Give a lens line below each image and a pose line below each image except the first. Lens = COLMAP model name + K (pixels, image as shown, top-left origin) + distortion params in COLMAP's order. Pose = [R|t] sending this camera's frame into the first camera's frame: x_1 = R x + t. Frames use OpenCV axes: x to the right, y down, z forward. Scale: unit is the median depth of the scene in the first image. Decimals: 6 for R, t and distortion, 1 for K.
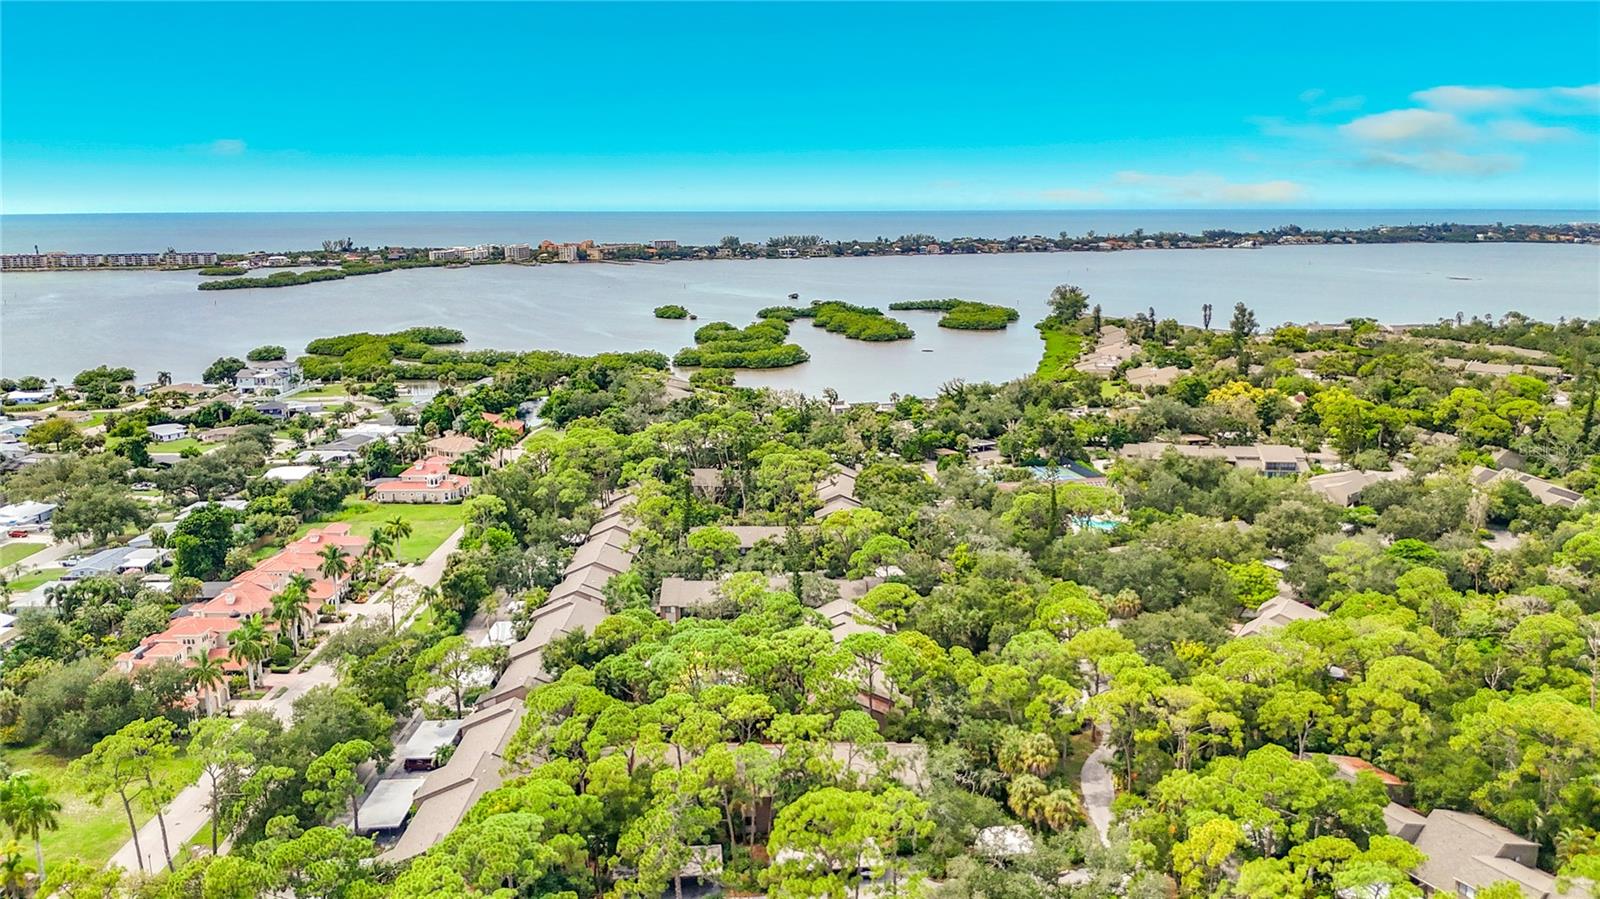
lens RADIAL K [[1187.8, 0, 800.0], [0, 1187.8, 475.5], [0, 0, 1]] dist [0.079125, -0.125238]
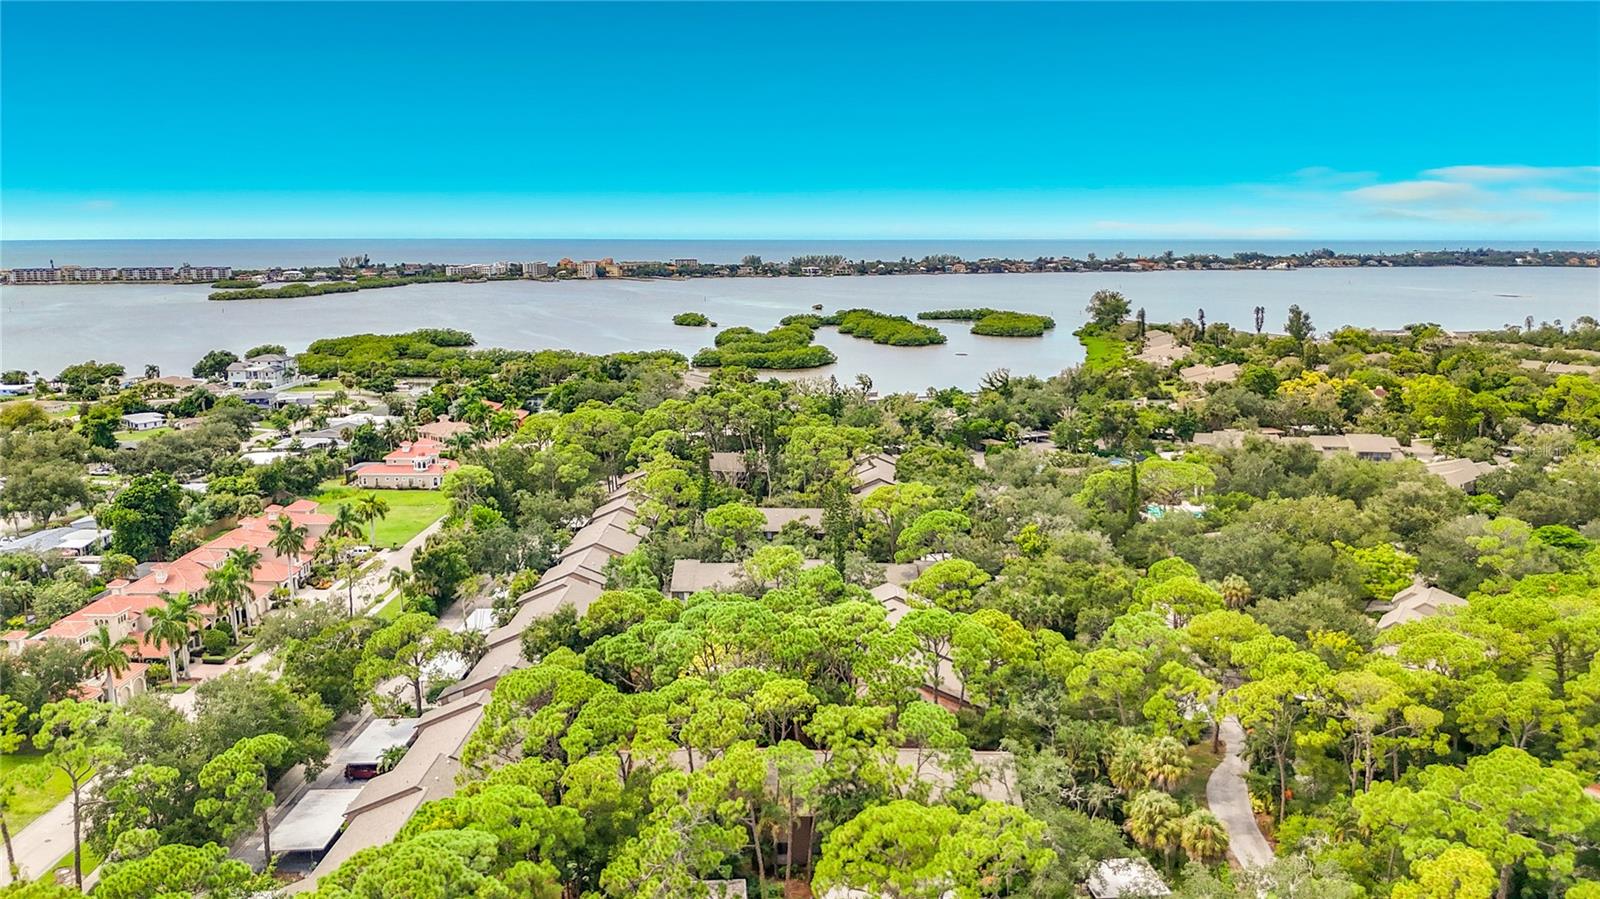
lens RADIAL K [[1209.6, 0, 800.1], [0, 1209.6, 474.5], [0, 0, 1]] dist [0.059222, -0.108671]
pose [[0.999832, 0.006103, -0.017278, -0.009847], [-0.006494, 0.999721, -0.022707, 0.035357], [0.017135, 0.022815, 0.999593, 0.113771]]
